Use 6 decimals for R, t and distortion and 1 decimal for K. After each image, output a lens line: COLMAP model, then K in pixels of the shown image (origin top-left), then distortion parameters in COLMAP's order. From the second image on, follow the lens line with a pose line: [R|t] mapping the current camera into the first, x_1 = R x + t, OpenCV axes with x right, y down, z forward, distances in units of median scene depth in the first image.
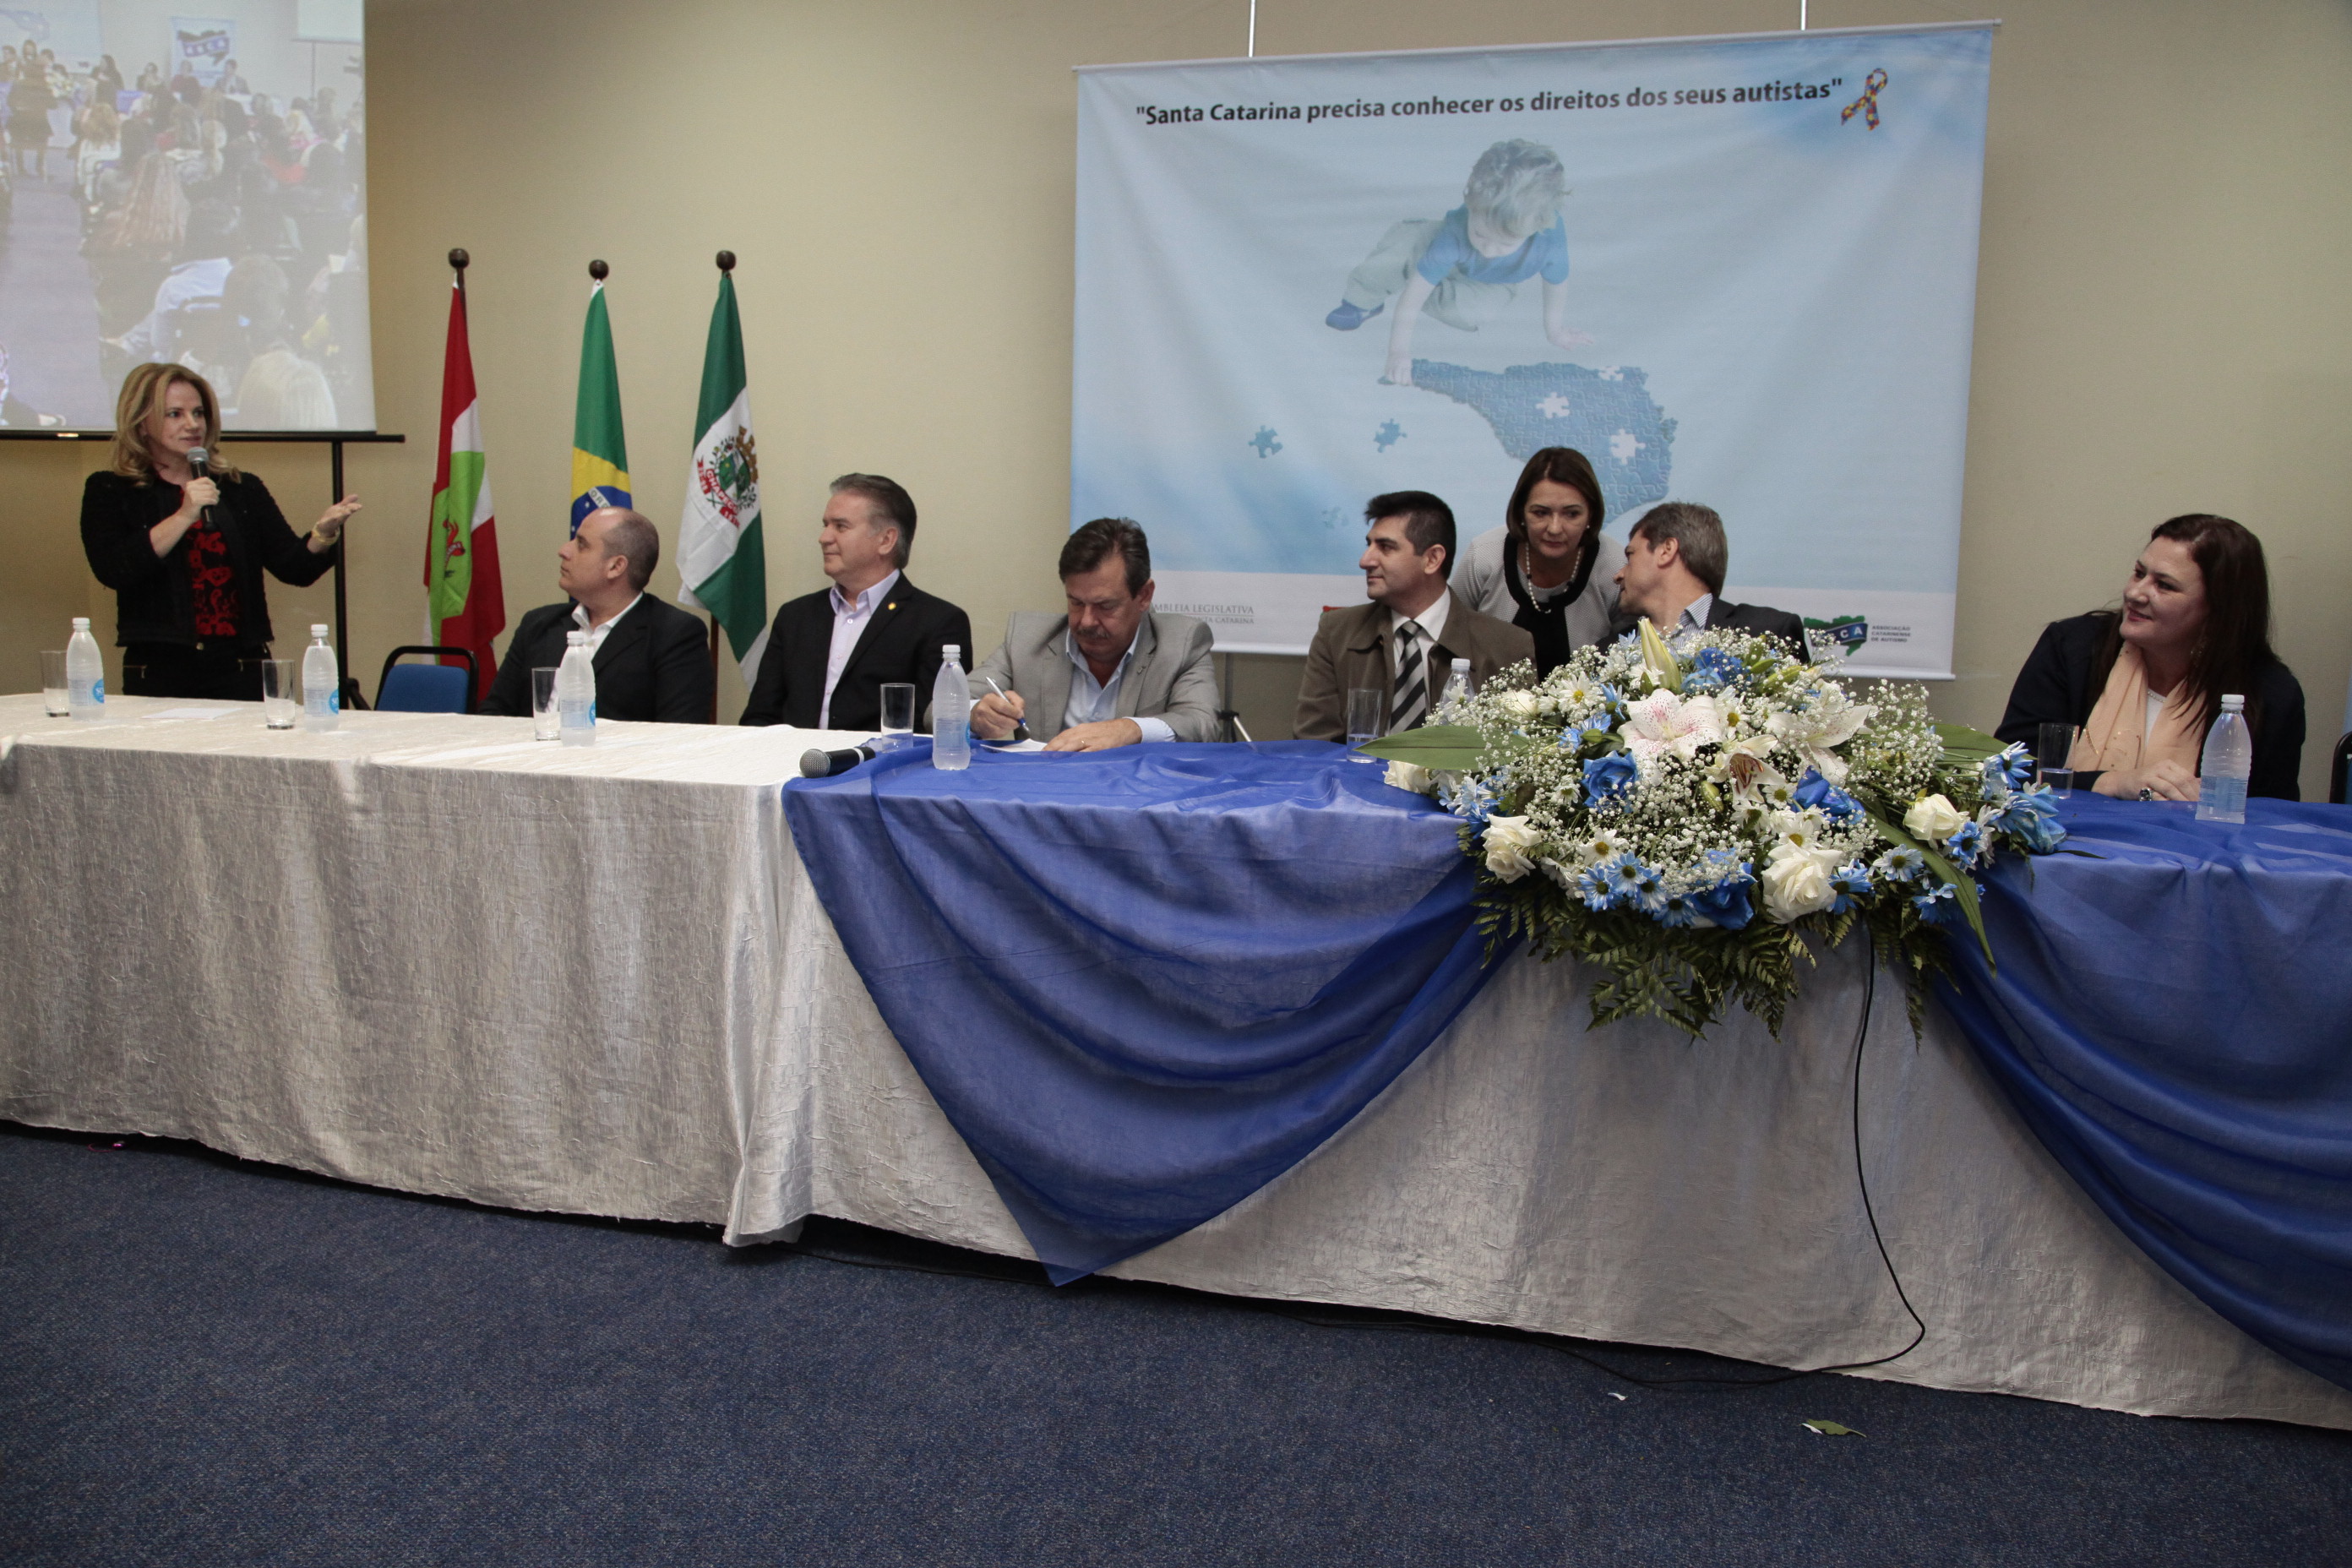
lens RADIAL K [[1616.8, 0, 1158.4], [0, 1616.8, 816.9], [0, 0, 1]] dist [-0.129058, 0.075890]
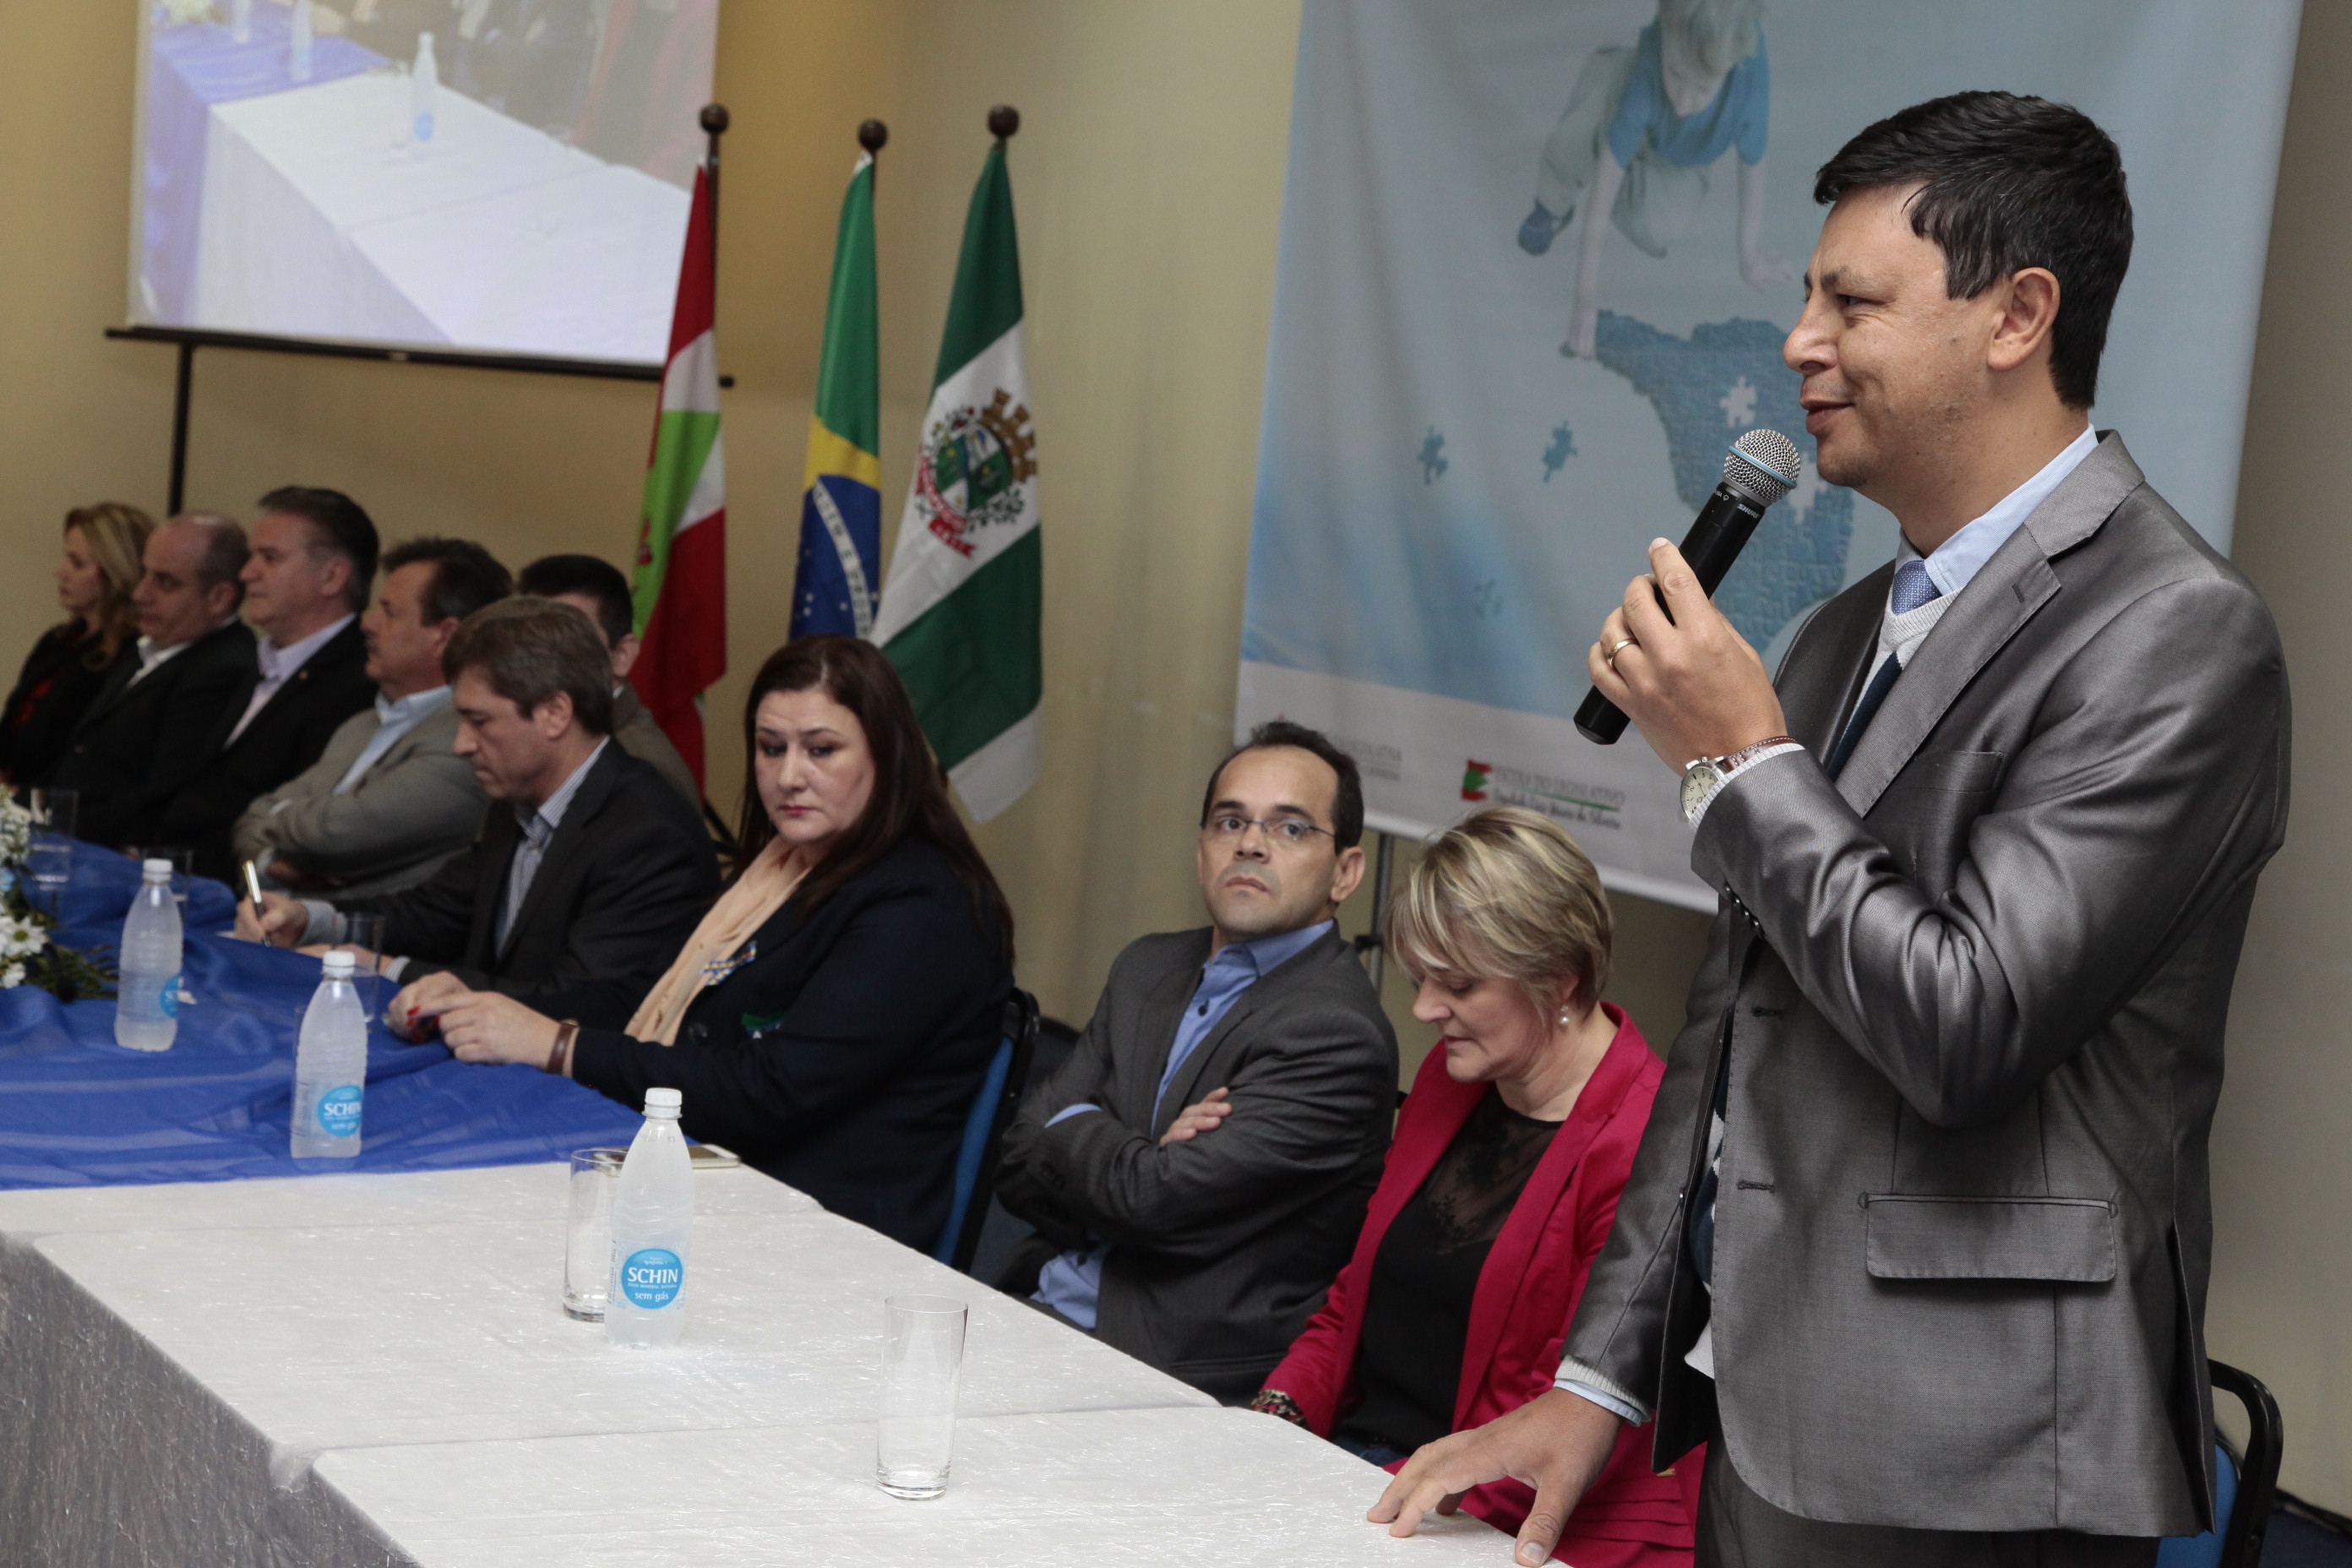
lens RADIAL K [[4148.5, 0, 1176.0], [0, 4148.5, 784.0], [0, 0, 1]] dist [0.256077, -0.064088]
pose [[0.668228, 0.095748, -0.737770, 1.112587], [-0.180143, 0.982996, -0.035590, -0.057680], [0.721817, 0.156686, 0.674114, -0.011519]]
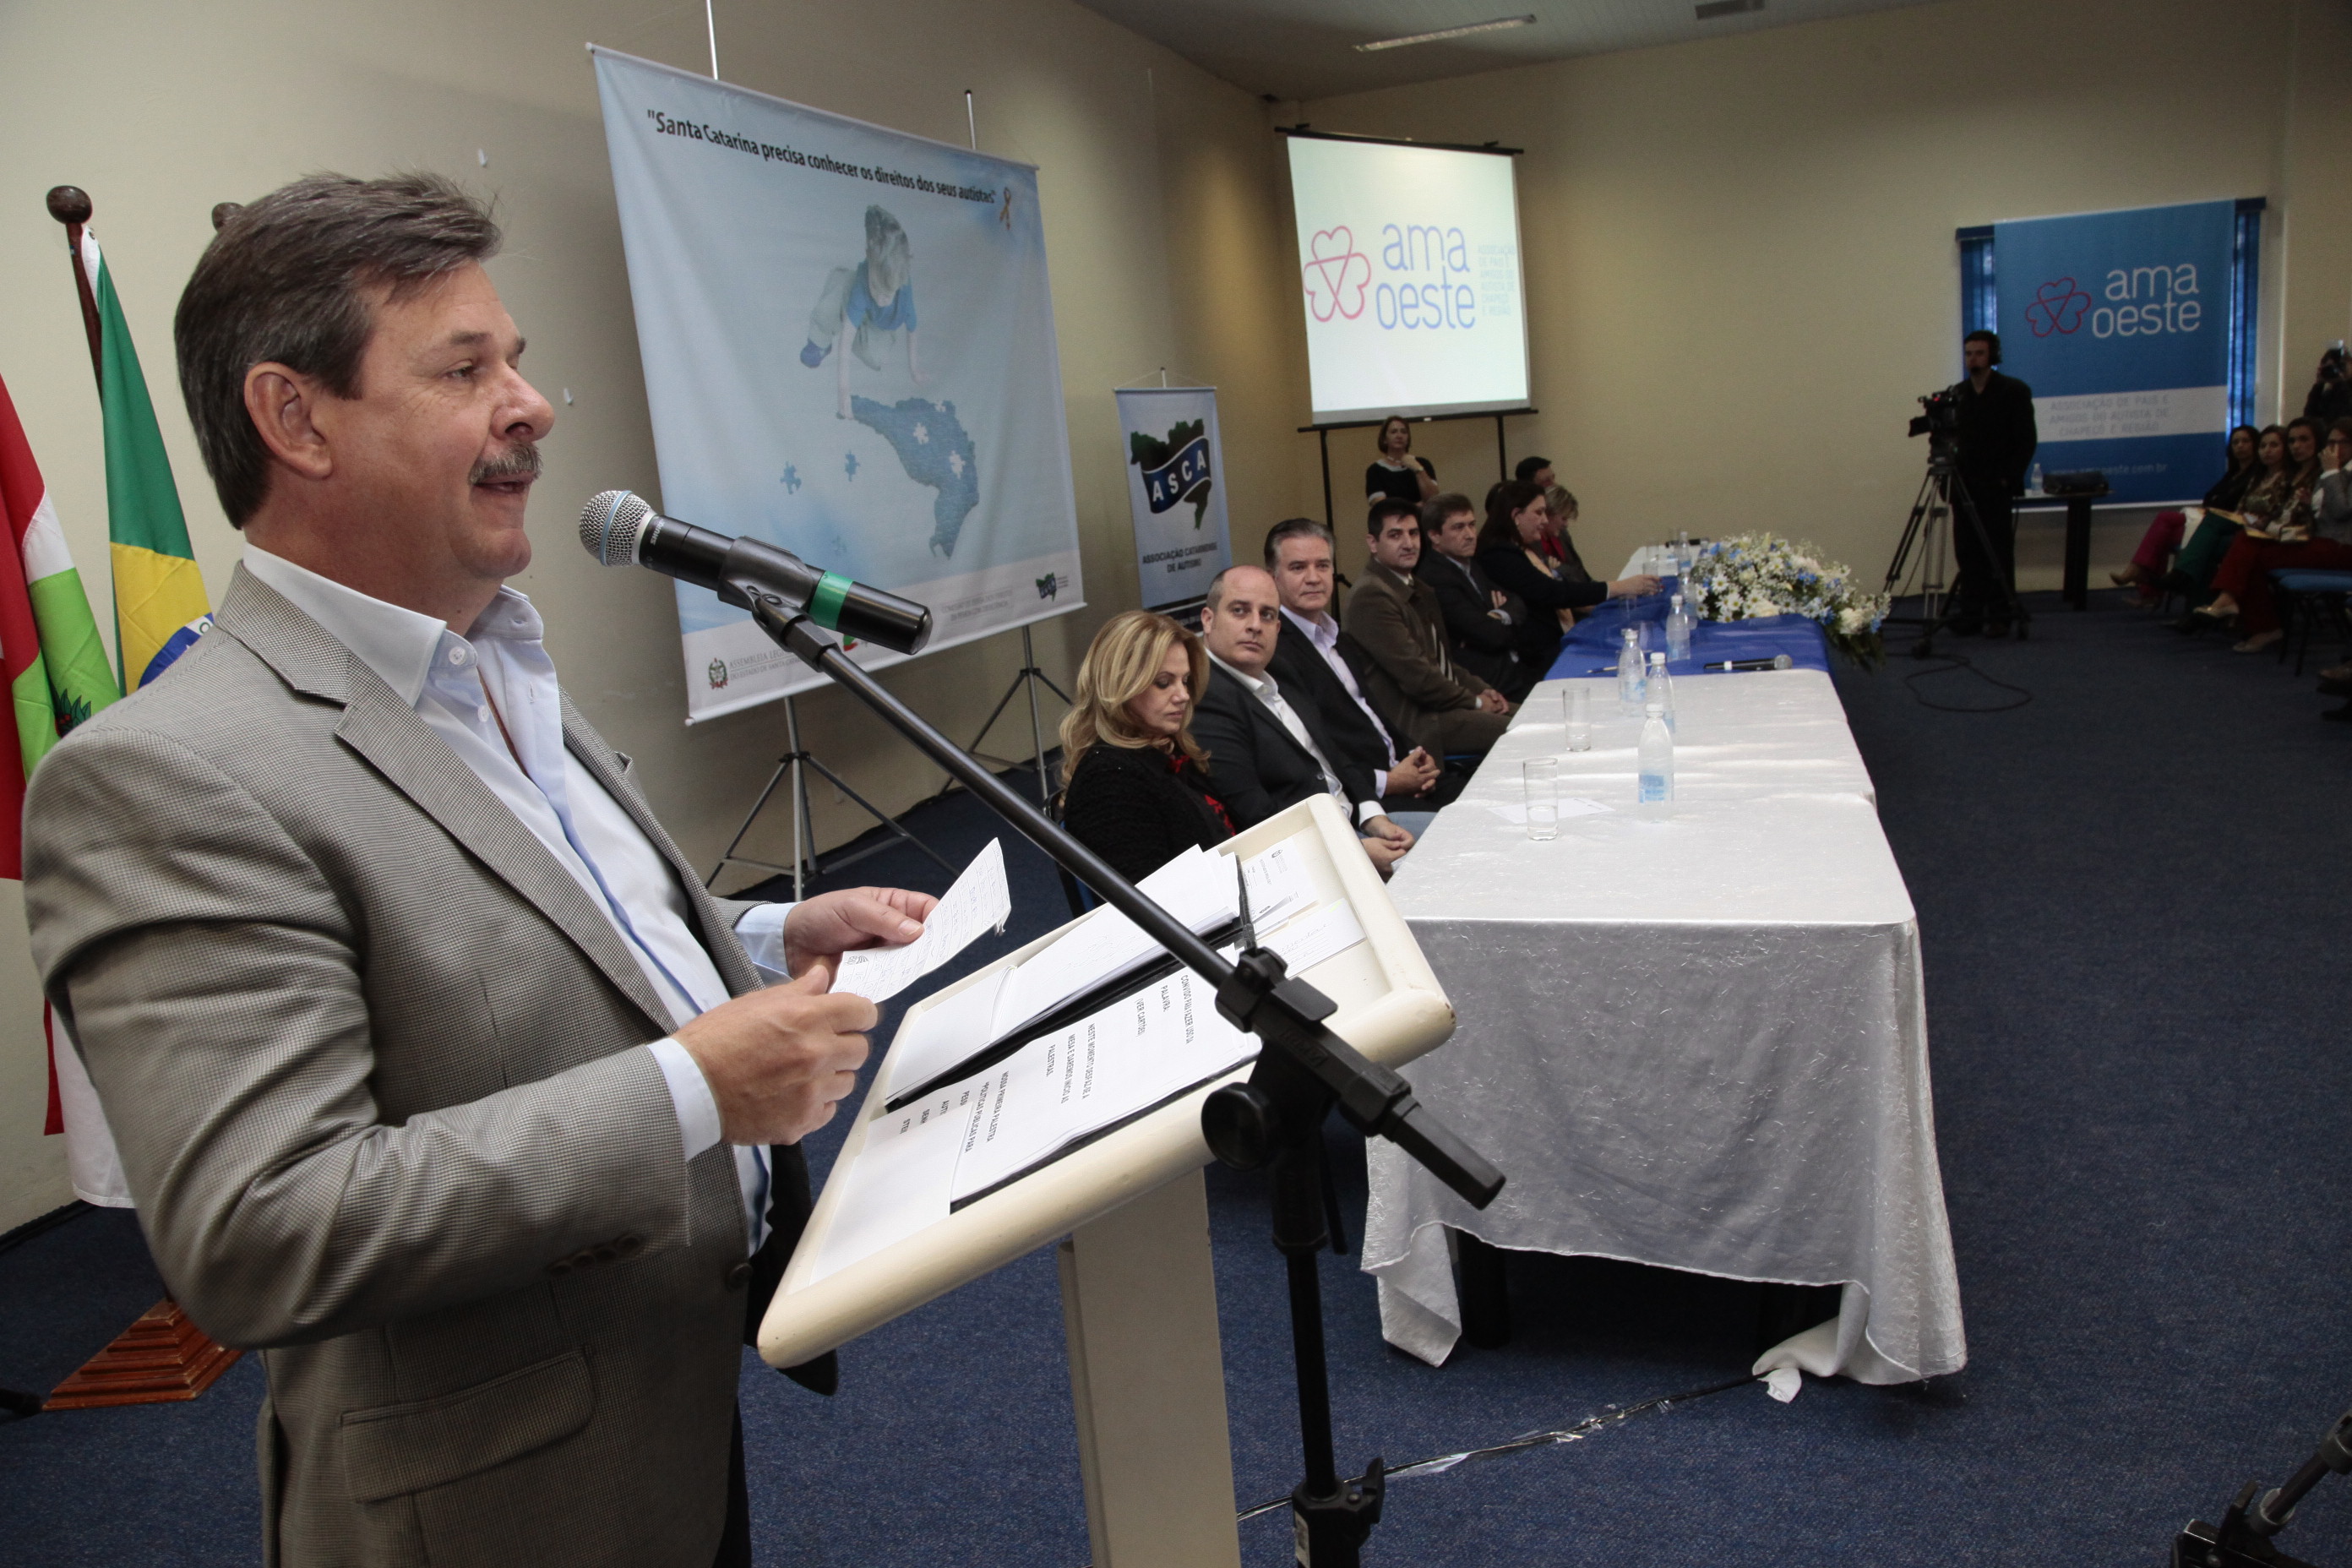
lens RADIAL K [[1619.7, 0, 1159.2], [0, 1619.7, 793.7], [0, 0, 1]] dist [-0.122948, 0.074036]
pose [[0.105441, -0.233184, 0.966699, -0.951176], [0.243105, 0.948666, 0.202318, -0.199979], [-0.964252, 0.213677, 0.156716, 0.687854]]
